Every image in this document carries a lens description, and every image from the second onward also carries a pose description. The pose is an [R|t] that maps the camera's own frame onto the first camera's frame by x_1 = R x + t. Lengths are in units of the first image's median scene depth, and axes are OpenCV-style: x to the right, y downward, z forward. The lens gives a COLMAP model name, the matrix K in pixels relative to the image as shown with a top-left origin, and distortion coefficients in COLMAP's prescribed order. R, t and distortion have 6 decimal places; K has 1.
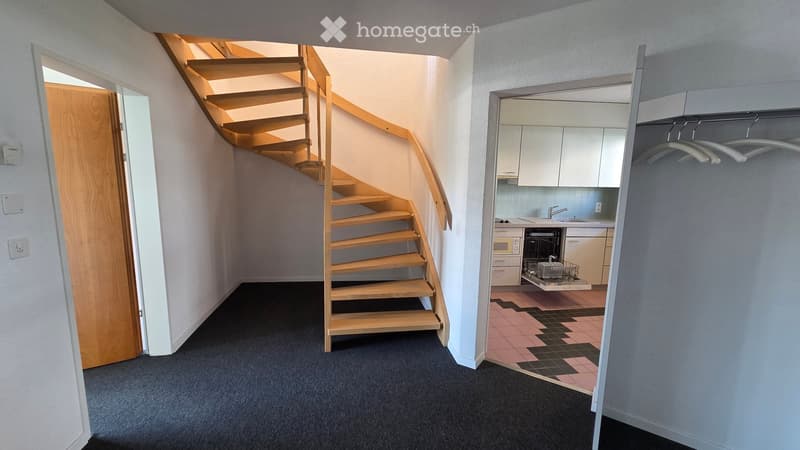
lens RADIAL K [[327.6, 0, 400.0], [0, 327.6, 225.0], [0, 0, 1]] dist [0.002751, 0.000152]
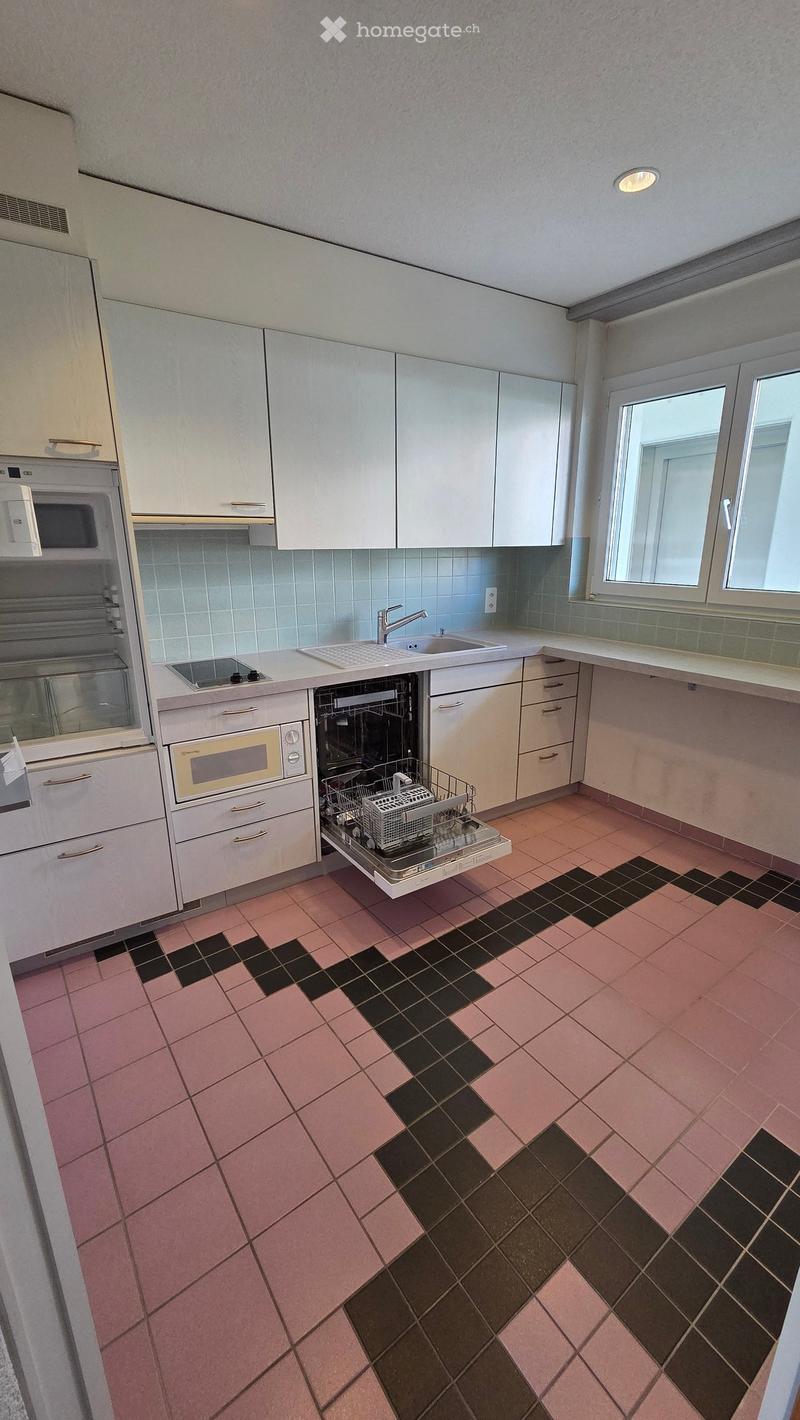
lens RADIAL K [[581.5, 0, 400.0], [0, 581.5, 710.0], [0, 0, 1]] dist [0.002751, 0.000152]
pose [[0.892353, -0.149218, 0.425959, 0.214573], [0.088165, 0.983215, 0.159732, -0.051326], [-0.442644, -0.104983, 0.890531, 0.466671]]
